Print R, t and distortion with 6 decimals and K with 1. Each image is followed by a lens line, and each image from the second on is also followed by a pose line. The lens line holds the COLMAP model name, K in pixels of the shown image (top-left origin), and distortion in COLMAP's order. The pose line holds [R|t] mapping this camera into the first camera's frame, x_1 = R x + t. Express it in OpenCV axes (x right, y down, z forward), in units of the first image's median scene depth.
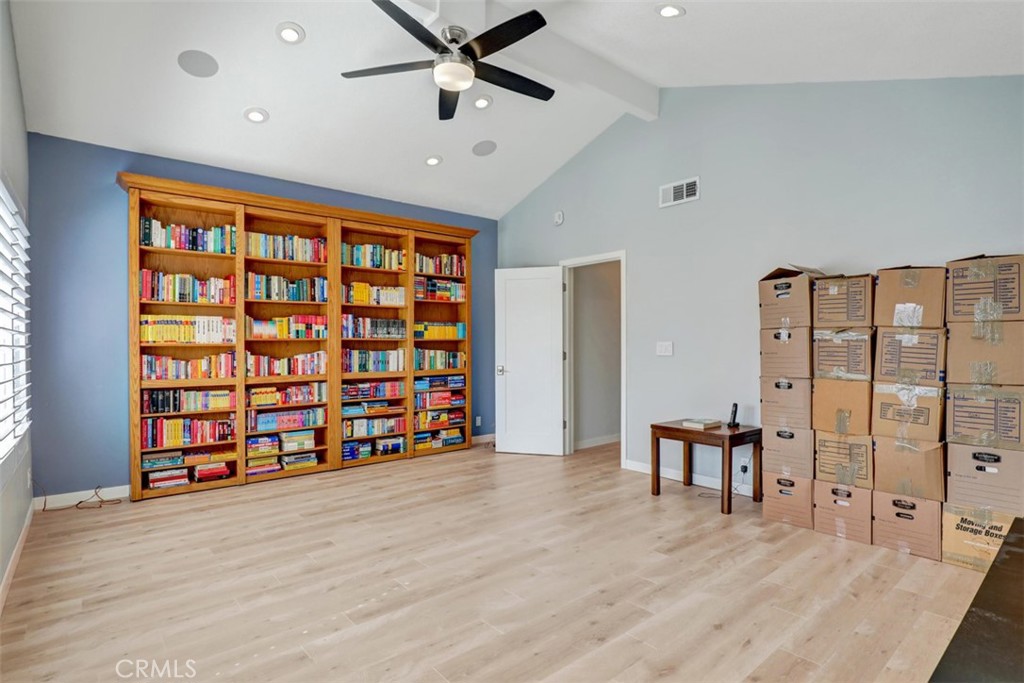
lens RADIAL K [[475.5, 0, 516.7], [0, 475.5, 340.7], [0, 0, 1]] dist [-0.027108, -0.000153]
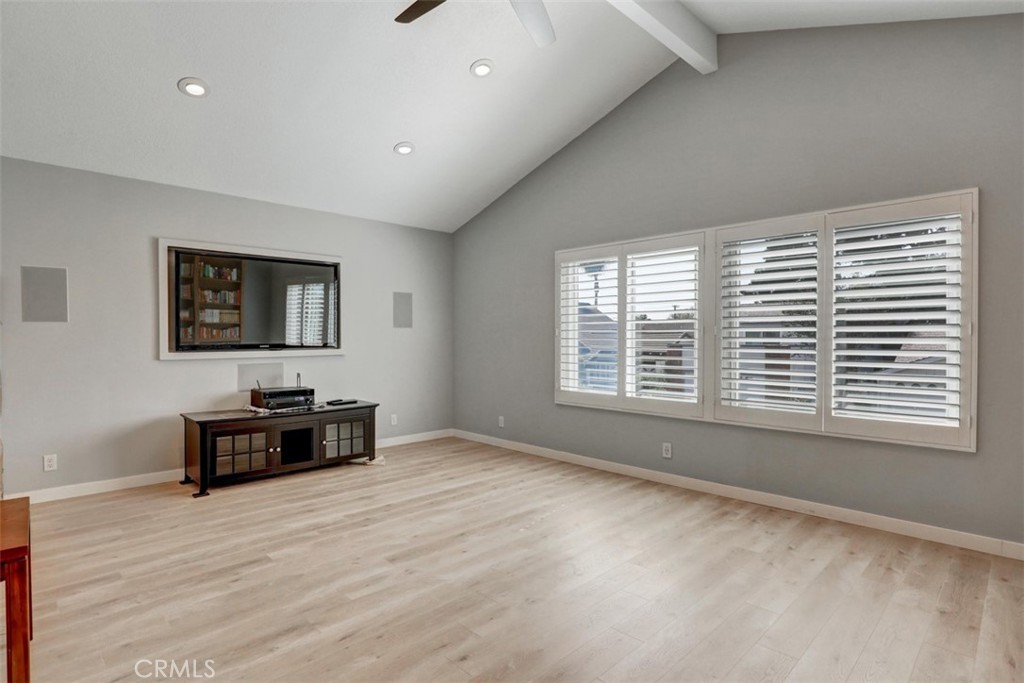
lens RADIAL K [[475.5, 0, 516.7], [0, 475.5, 340.7], [0, 0, 1]] dist [-0.027108, -0.000153]
pose [[-0.996550, 0.003292, -0.082931, -0.116299], [0.003507, 0.999991, -0.002446, 0.024814], [0.082922, -0.002728, -0.996552, 2.140887]]
